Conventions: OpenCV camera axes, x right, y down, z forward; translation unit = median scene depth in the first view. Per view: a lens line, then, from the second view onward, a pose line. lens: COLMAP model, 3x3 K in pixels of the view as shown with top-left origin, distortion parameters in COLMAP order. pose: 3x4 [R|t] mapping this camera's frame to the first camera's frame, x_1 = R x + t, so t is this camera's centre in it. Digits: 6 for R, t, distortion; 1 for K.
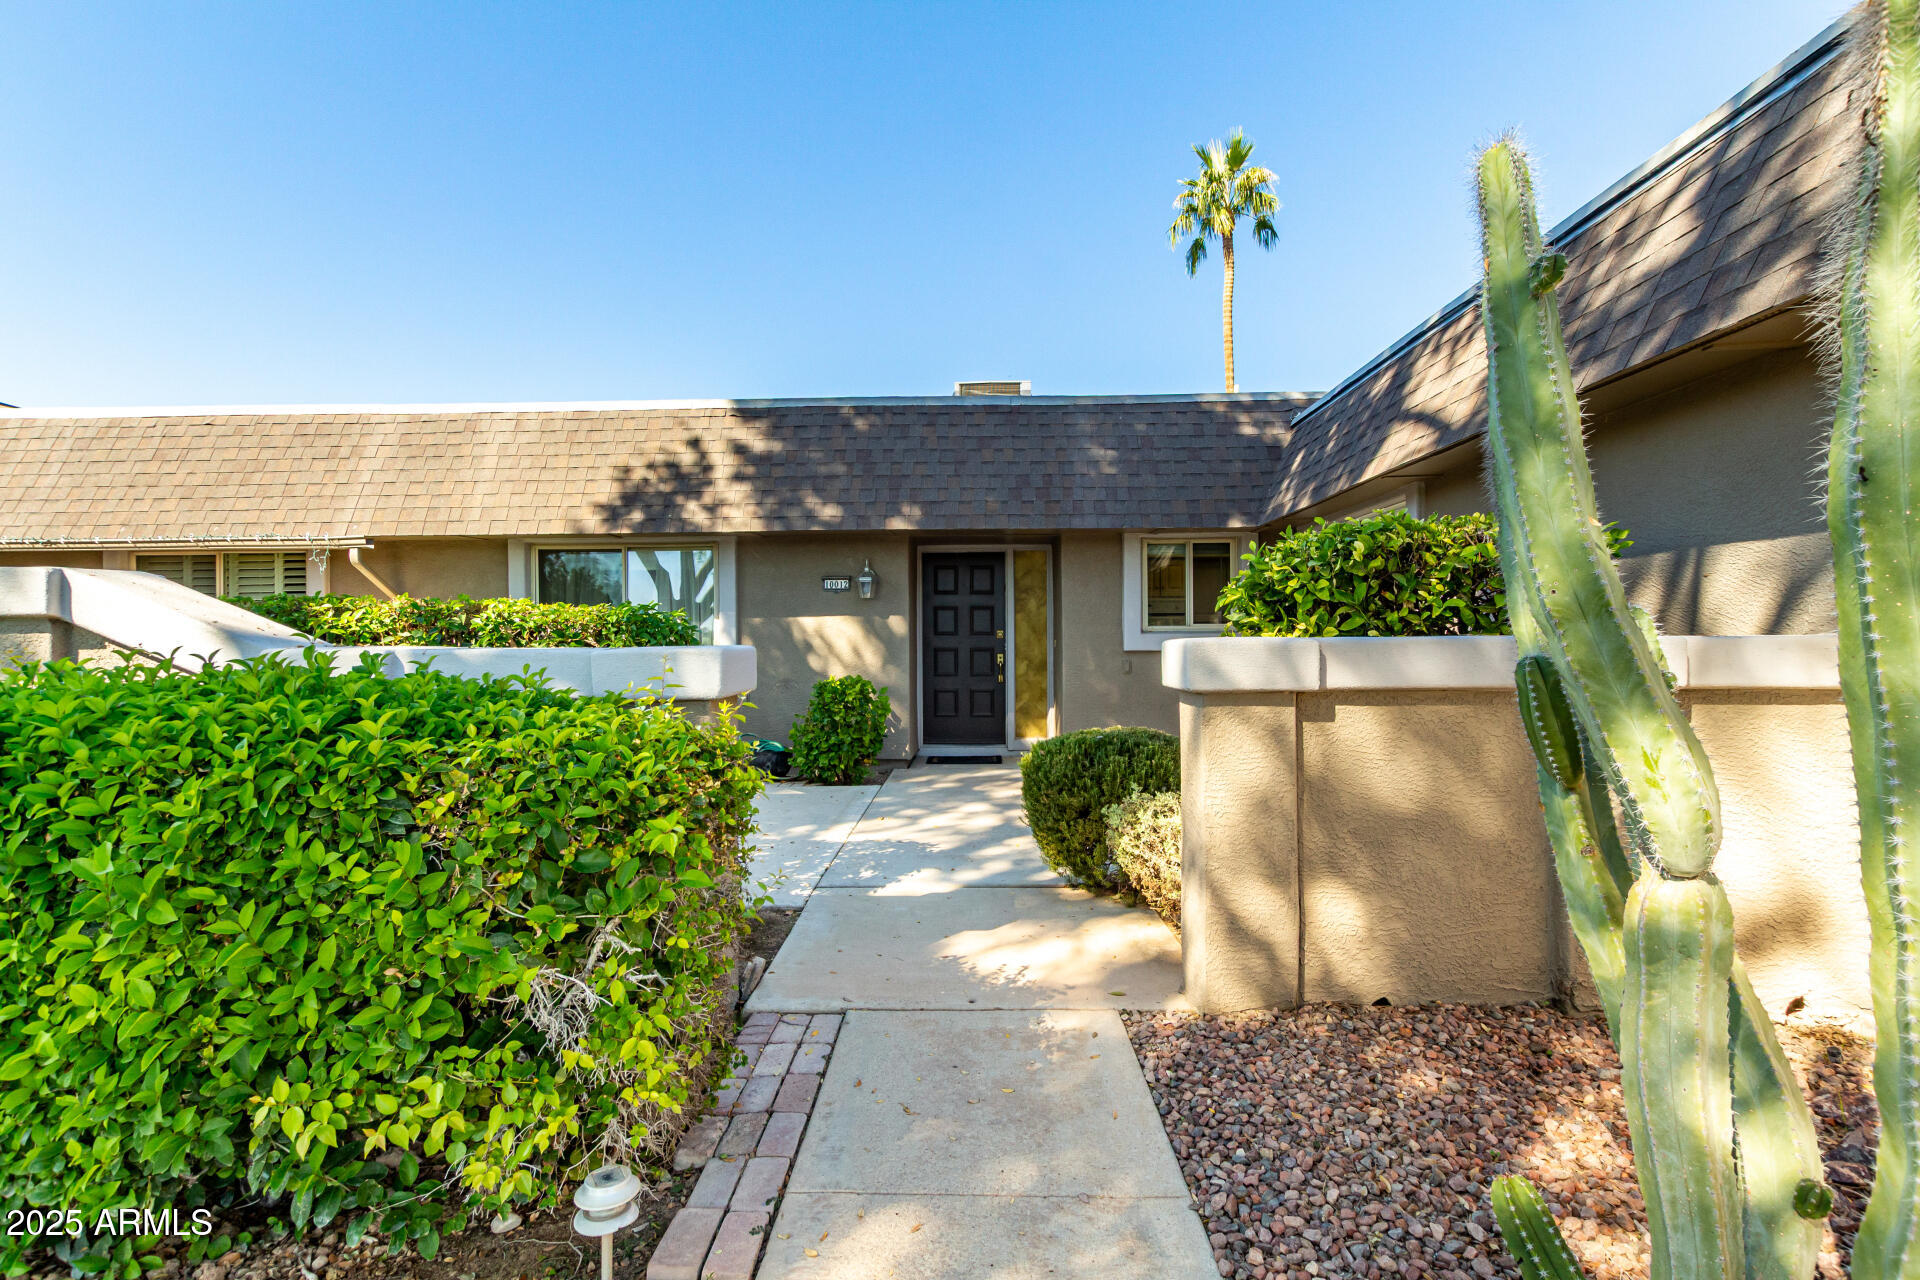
lens RADIAL K [[900.6, 0, 965.4], [0, 900.6, 642.0], [0, 0, 1]] dist [0.004764, -0.005391]
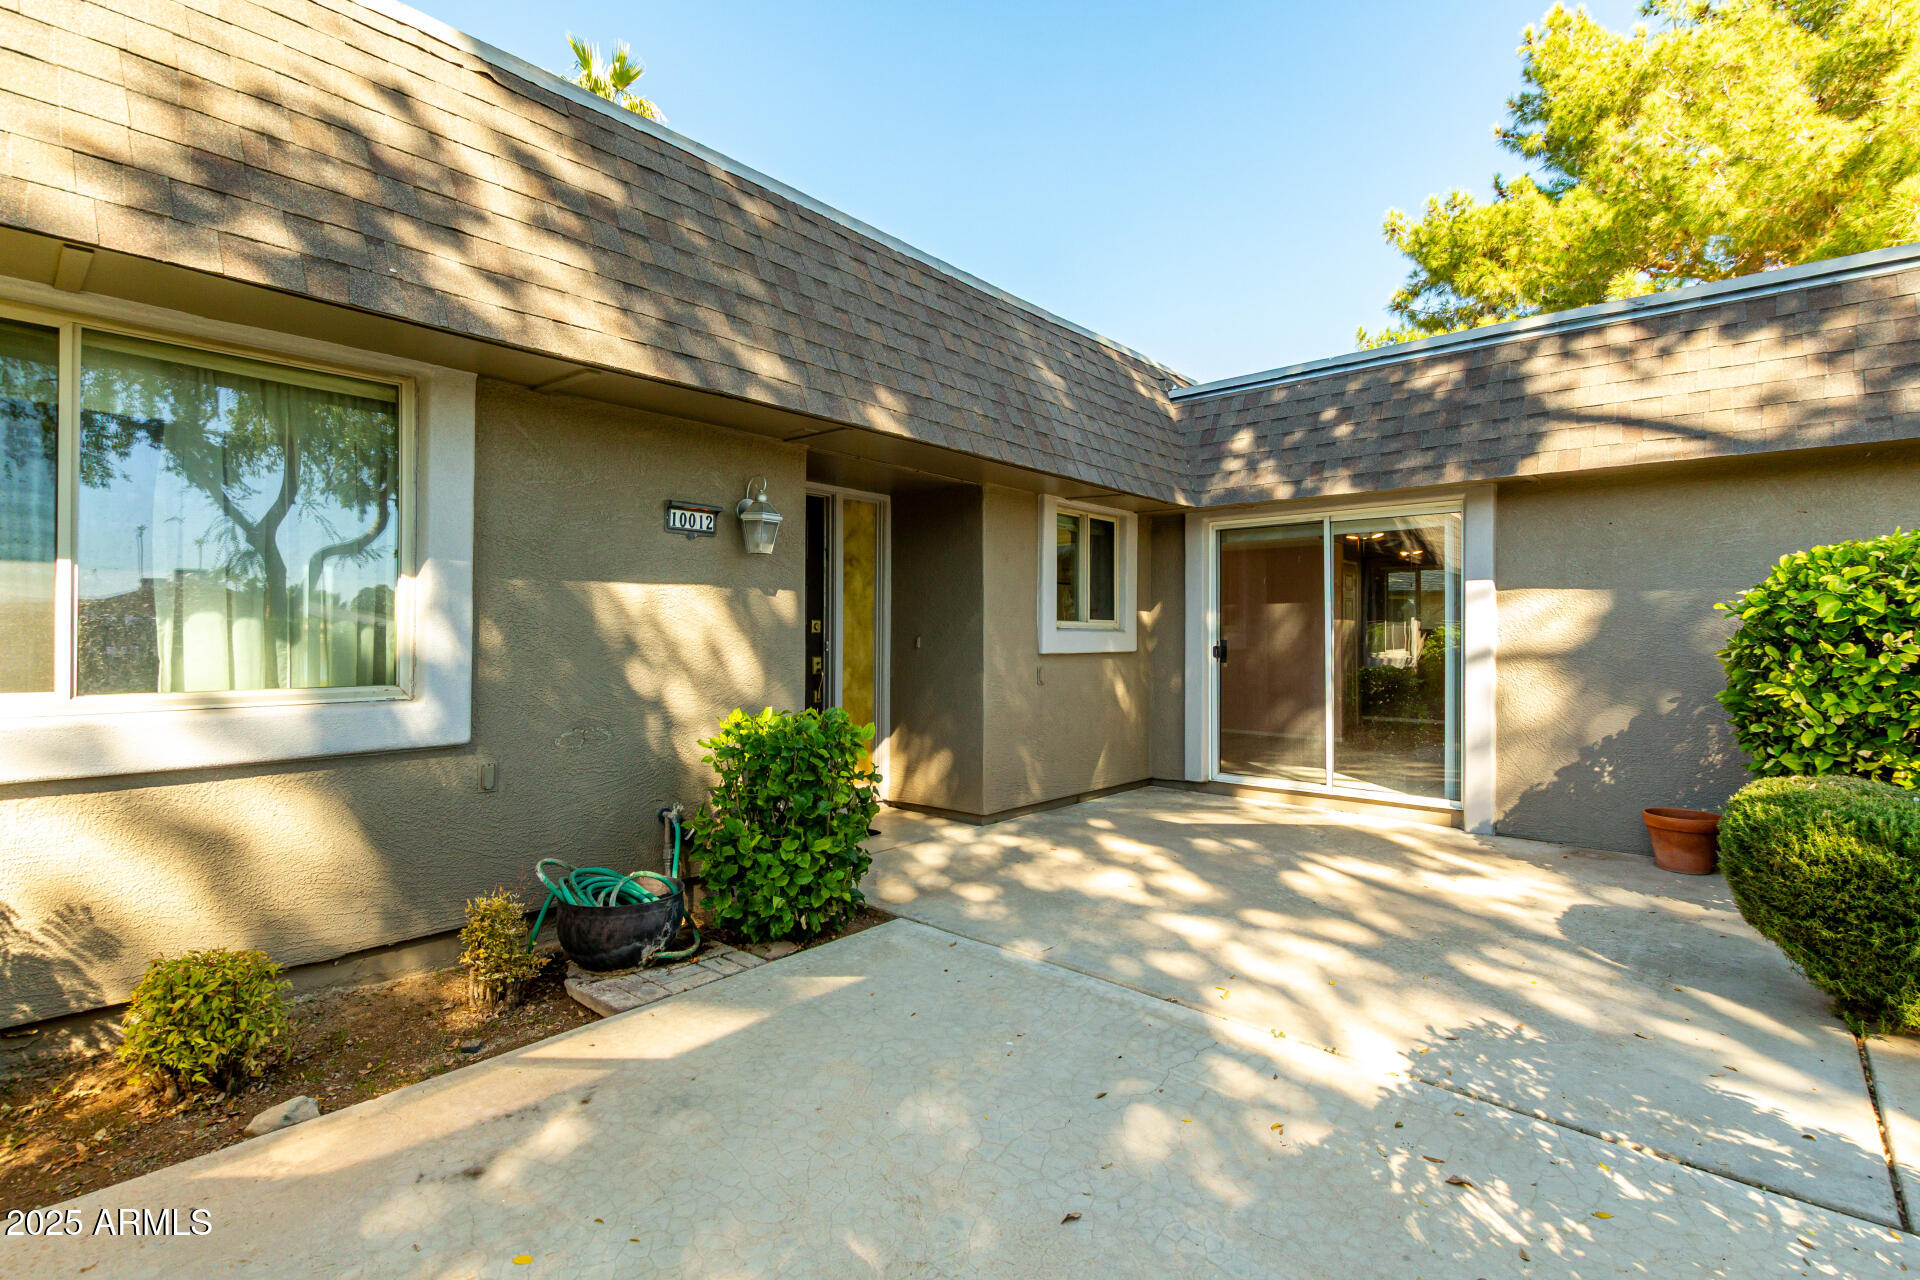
lens RADIAL K [[900.6, 0, 961.8], [0, 900.6, 642.2], [0, 0, 1]] dist [0.004764, -0.005391]
pose [[0.653256, 0.010107, 0.757069, -0.432478], [-0.015221, 0.999884, -0.000214, 0.001209], [-0.756984, -0.011384, 0.653334, 0.585682]]
